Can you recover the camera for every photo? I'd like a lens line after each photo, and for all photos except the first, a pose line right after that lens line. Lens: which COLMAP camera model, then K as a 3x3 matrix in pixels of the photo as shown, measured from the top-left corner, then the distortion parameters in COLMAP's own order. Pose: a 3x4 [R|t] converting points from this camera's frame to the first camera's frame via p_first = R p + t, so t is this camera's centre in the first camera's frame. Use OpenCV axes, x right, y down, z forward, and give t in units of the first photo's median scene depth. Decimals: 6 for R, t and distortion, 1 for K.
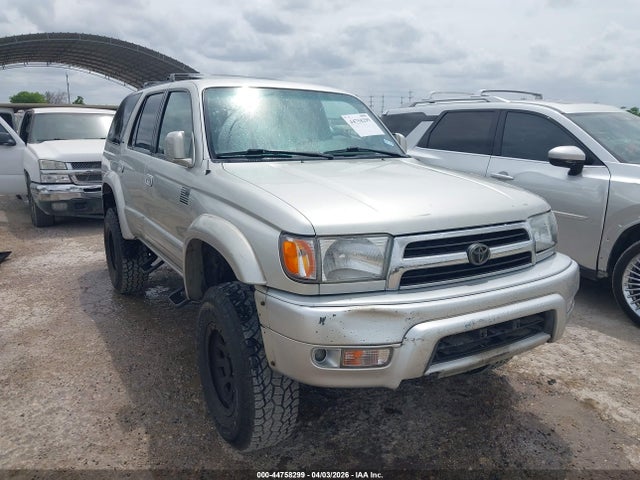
lens RADIAL K [[504.0, 0, 317.4], [0, 504.0, 238.5], [0, 0, 1]] dist [0.005026, -0.003937]
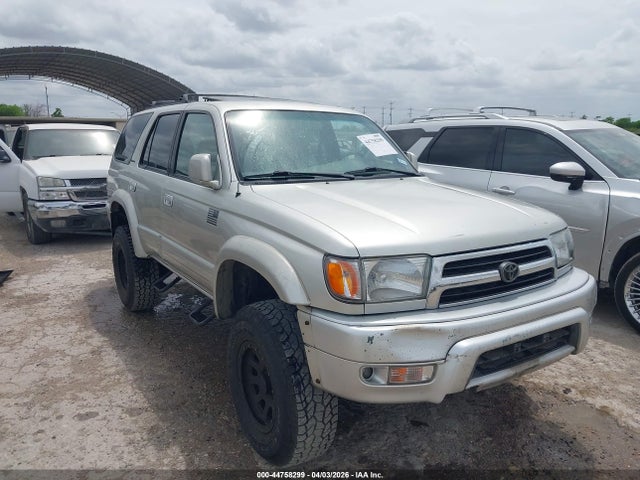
lens RADIAL K [[504.0, 0, 317.4], [0, 504.0, 238.5], [0, 0, 1]] dist [0.005026, -0.003937]
pose [[0.999294, -0.013646, 0.034990, -0.085001], [0.014333, 0.999708, -0.019458, -0.017611], [-0.034715, 0.019946, 0.999198, -0.028873]]
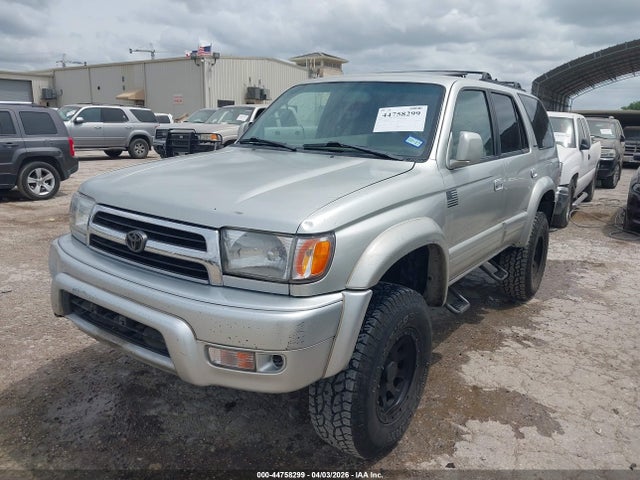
lens RADIAL K [[502.1, 0, 320.0], [0, 502.1, 240.0], [0, 0, 1]] dist [0.006477, -0.007147]
pose [[0.382583, 0.212254, -0.899210, 0.994307], [-0.220923, 0.966037, 0.134033, -0.135999], [0.897119, 0.147378, 0.416481, 0.674229]]
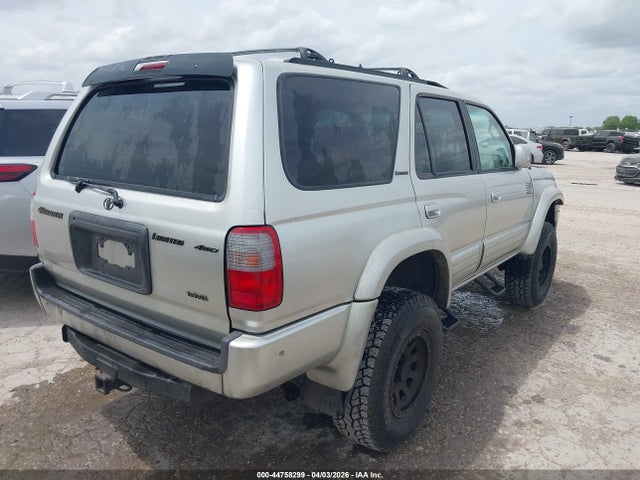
lens RADIAL K [[504.0, 0, 317.4], [0, 504.0, 238.5], [0, 0, 1]] dist [0.005026, -0.003937]
pose [[-0.362031, -0.214025, 0.907263, -1.353158], [0.171384, 0.941411, 0.290469, -0.460285], [-0.916275, 0.260650, -0.304140, 1.987636]]
